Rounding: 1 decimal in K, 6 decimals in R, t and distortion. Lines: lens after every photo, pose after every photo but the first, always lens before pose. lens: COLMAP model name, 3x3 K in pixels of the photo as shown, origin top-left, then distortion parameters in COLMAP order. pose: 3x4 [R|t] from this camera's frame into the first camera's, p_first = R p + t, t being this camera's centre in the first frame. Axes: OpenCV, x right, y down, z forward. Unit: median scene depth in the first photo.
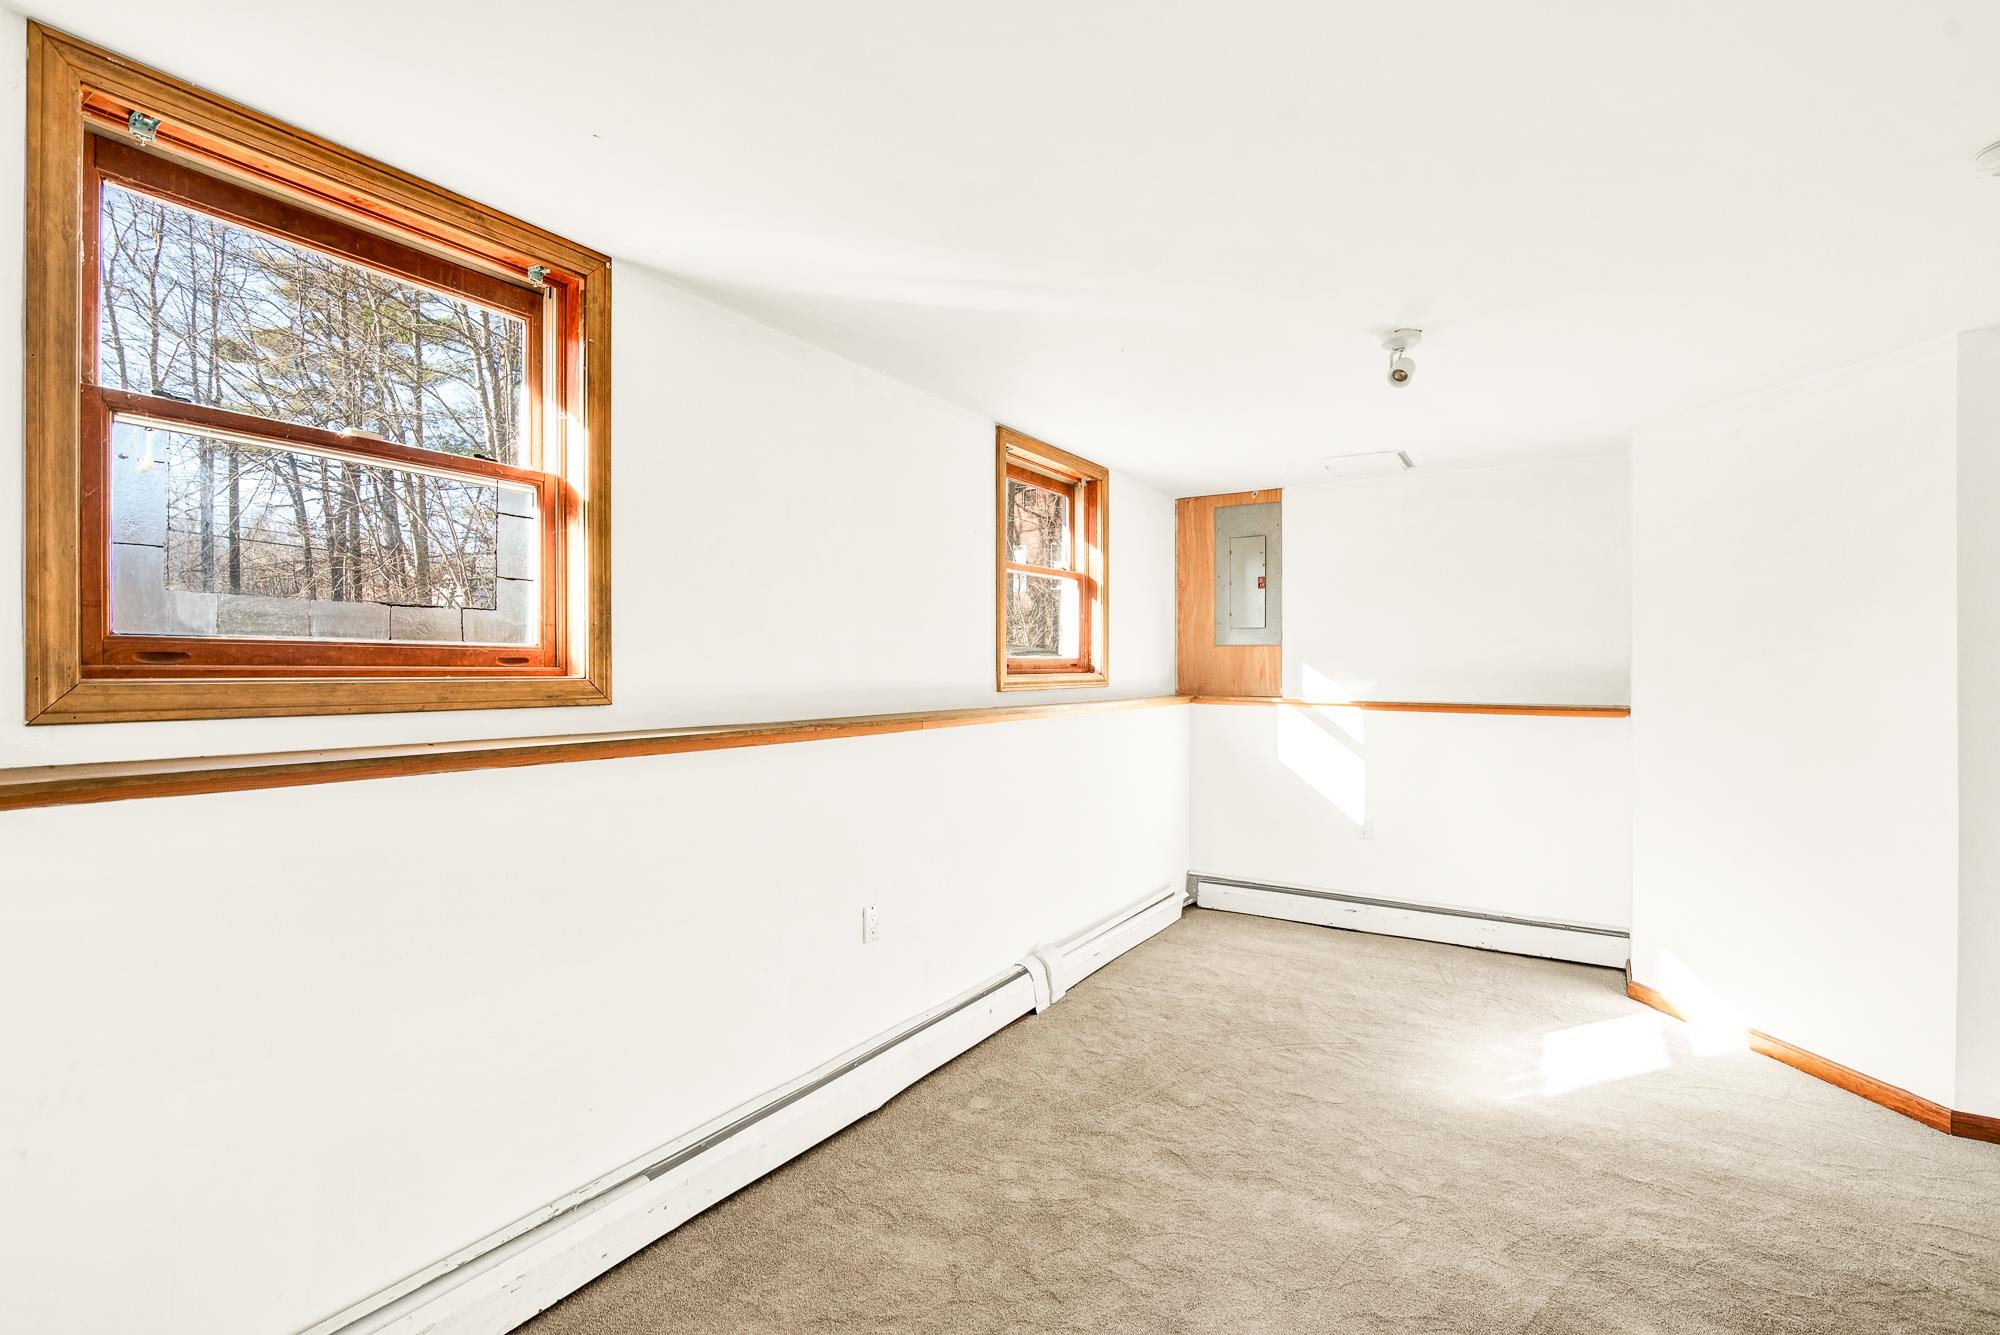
lens RADIAL K [[929.9, 0, 1003.1], [0, 929.9, 664.7], [0, 0, 1]] dist [-0.025903, 0.002160]
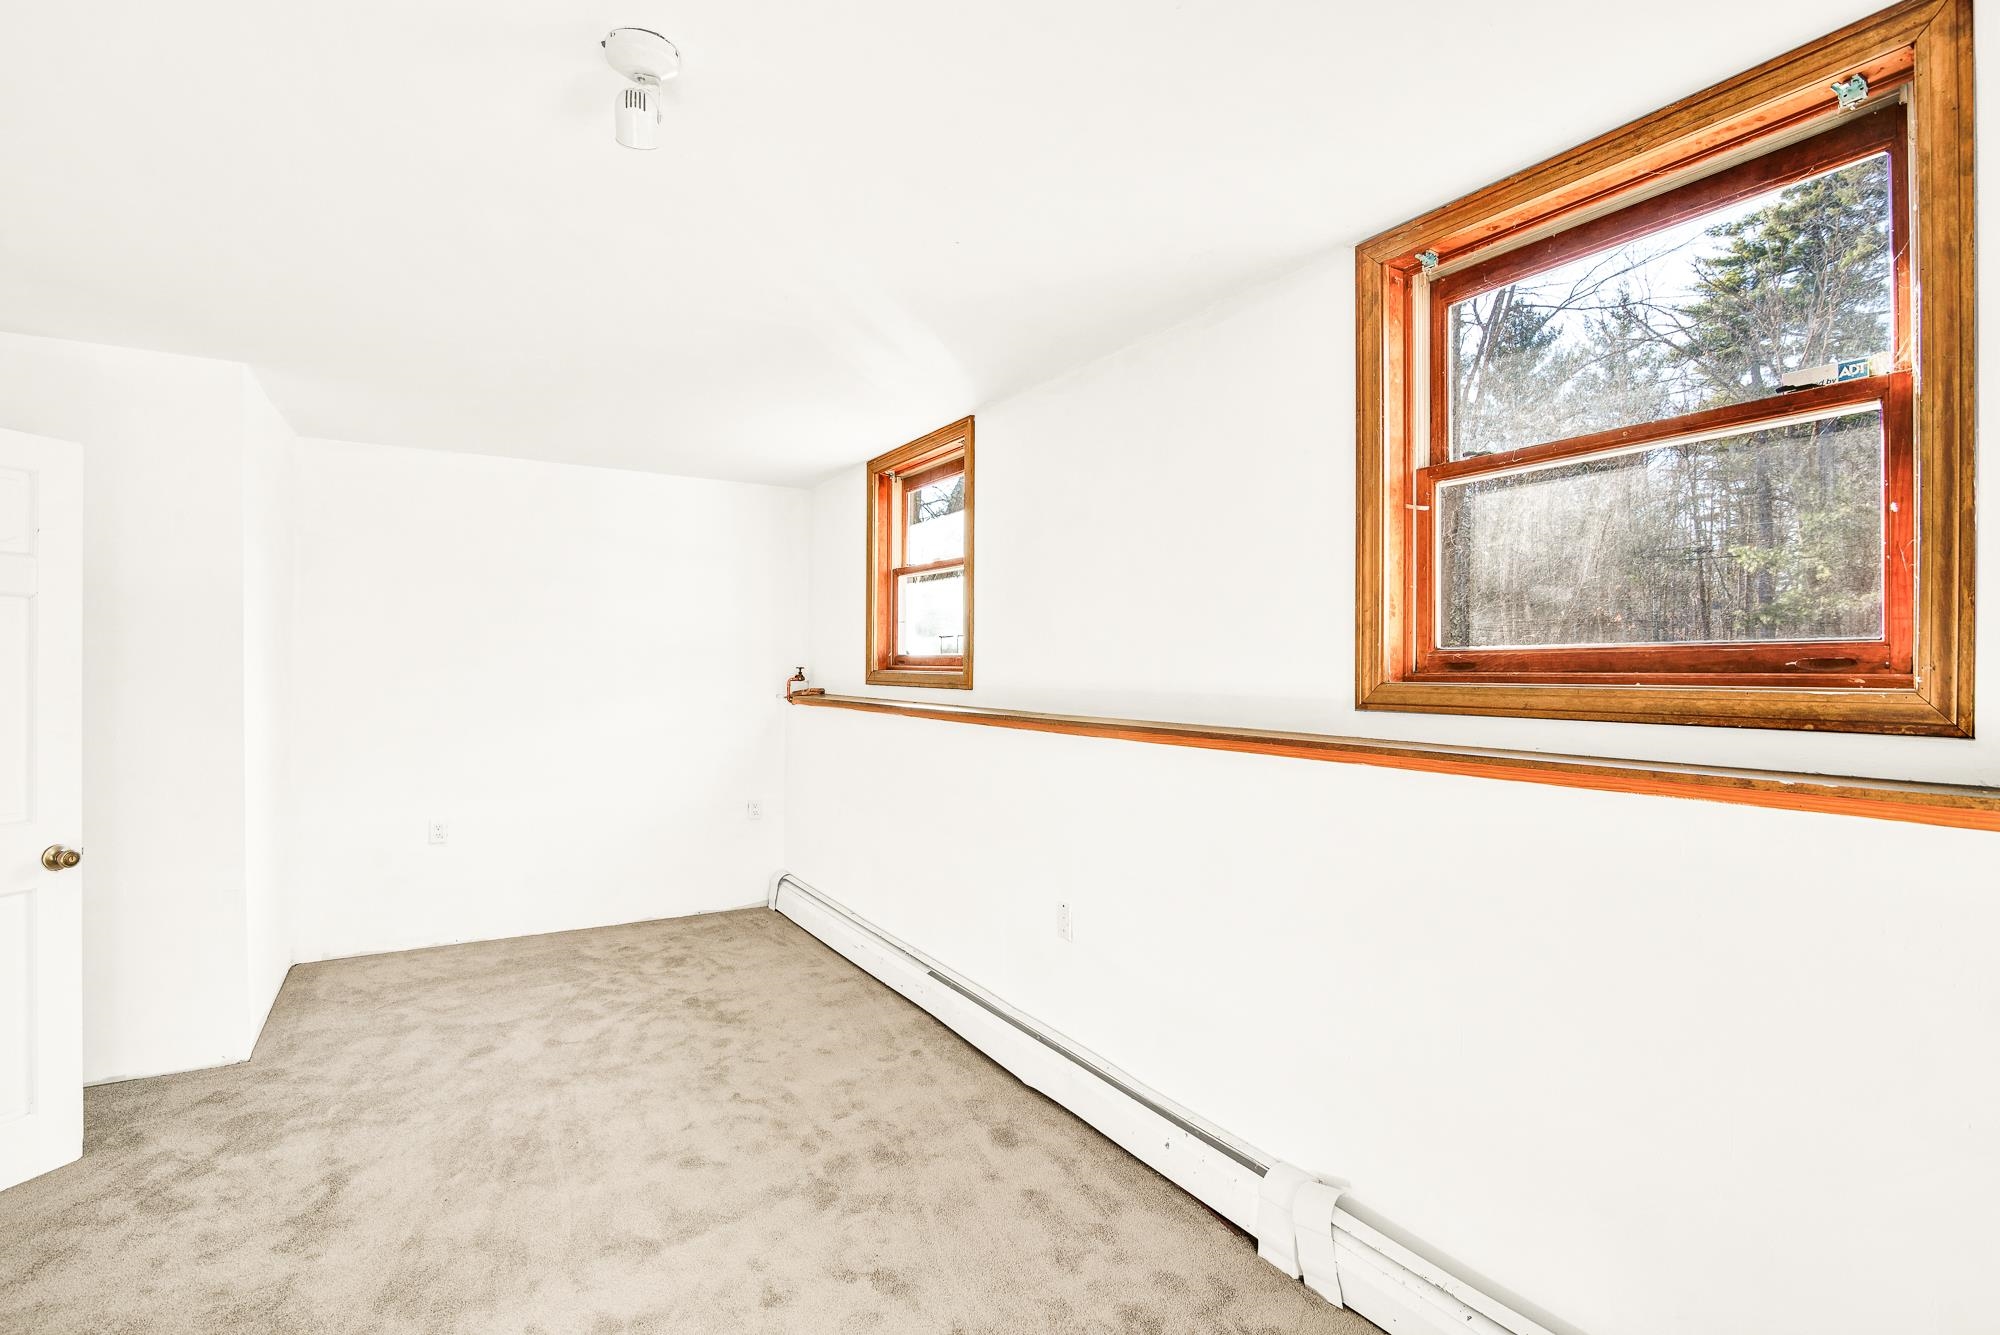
lens RADIAL K [[929.9, 0, 999.4], [0, 929.9, 680.2], [0, 0, 1]] dist [-0.025903, 0.002160]
pose [[-0.444807, 0.002713, -0.895622, 0.651903], [-0.009843, 0.999920, 0.007917, 0.009074], [0.895572, 0.012338, -0.444745, 1.141536]]
